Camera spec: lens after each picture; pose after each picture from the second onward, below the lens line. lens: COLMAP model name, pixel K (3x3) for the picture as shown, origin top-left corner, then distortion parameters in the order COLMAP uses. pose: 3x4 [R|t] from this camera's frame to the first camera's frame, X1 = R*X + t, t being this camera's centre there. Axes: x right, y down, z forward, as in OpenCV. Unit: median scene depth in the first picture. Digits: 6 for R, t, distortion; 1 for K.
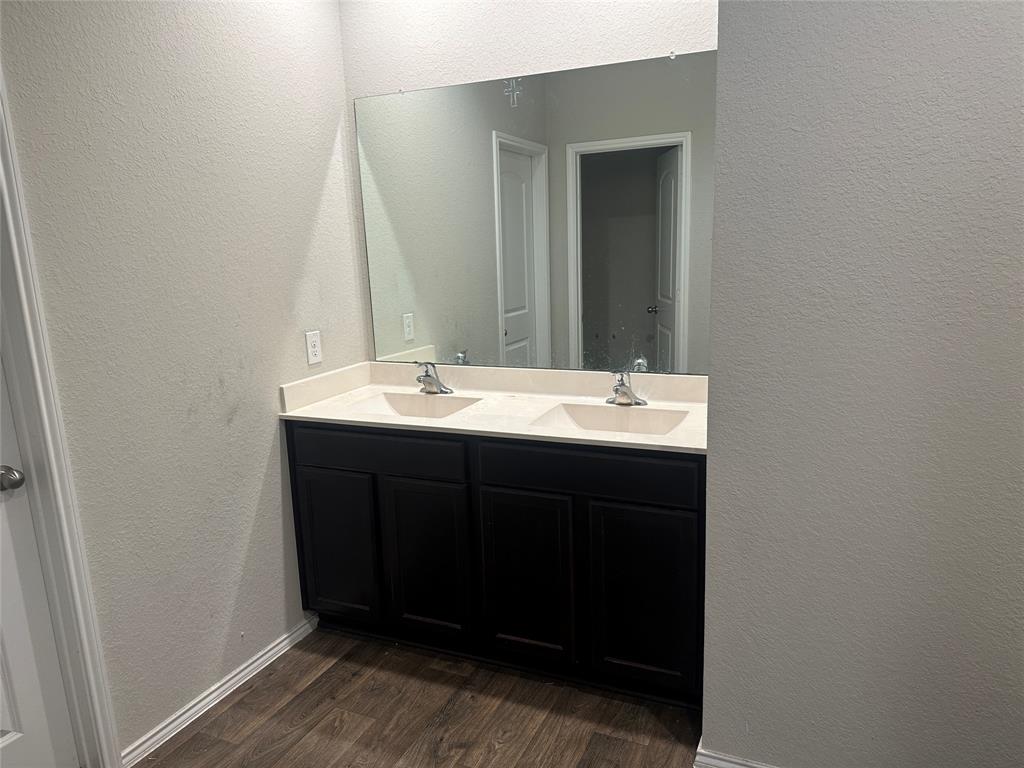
lens RADIAL K [[720.5, 0, 516.5], [0, 720.5, 393.9], [0, 0, 1]] dist [0.051106, -0.046143]
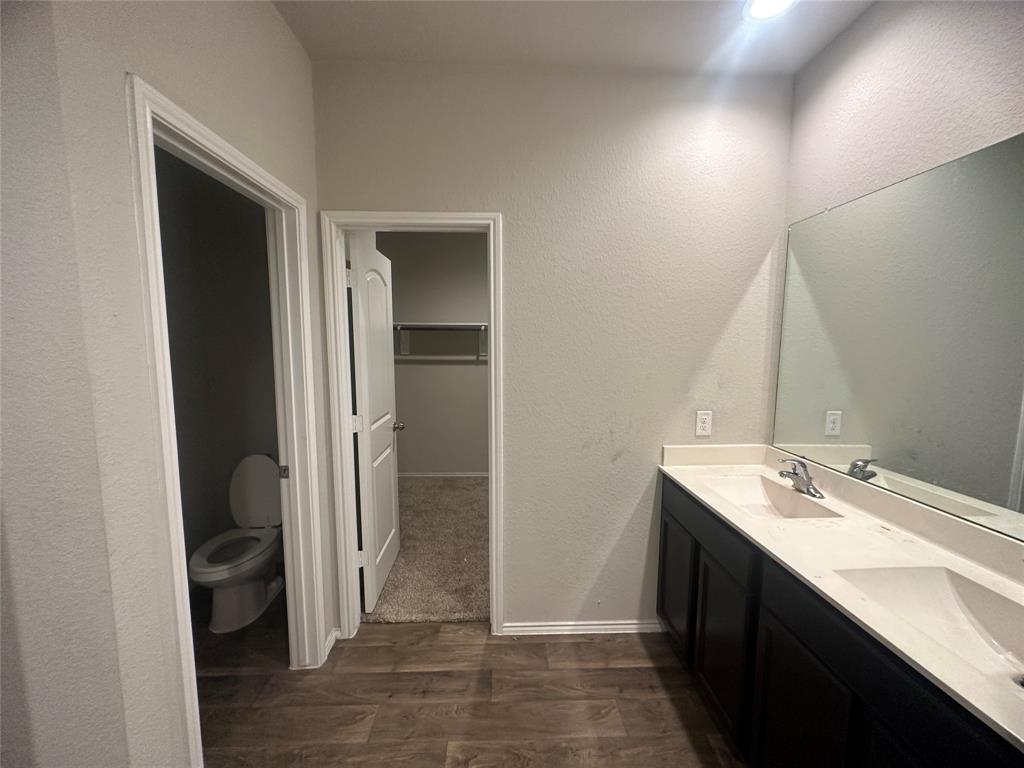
lens RADIAL K [[408.0, 0, 506.6], [0, 408.0, 385.3], [0, 0, 1]] dist [-0.001365, 0.000223]
pose [[0.441514, 0.133904, -0.887206, 0.206680], [-0.206299, 0.977460, 0.044862, -0.093923], [0.873216, 0.163223, 0.459187, 0.361462]]
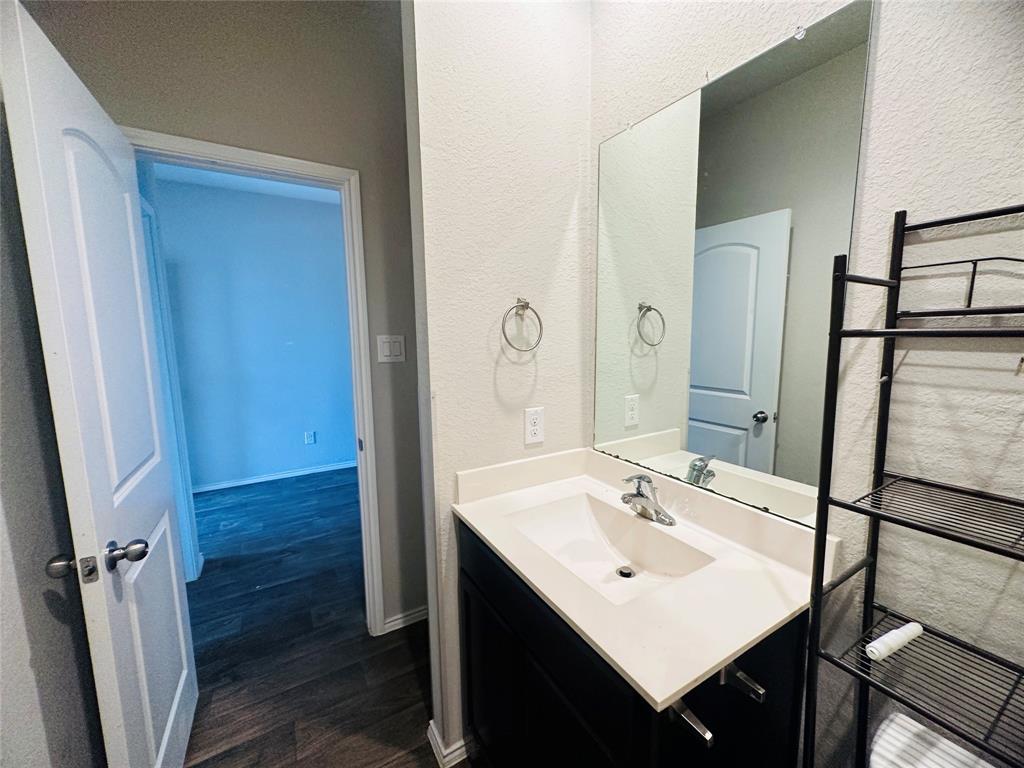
lens RADIAL K [[408.0, 0, 506.2], [0, 408.0, 386.8], [0, 0, 1]] dist [-0.001365, 0.000223]
pose [[0.814050, 0.099659, -0.572181, -0.012967], [-0.134872, 0.990674, -0.019335, -0.108362], [0.564918, 0.092911, 0.819899, 0.618392]]
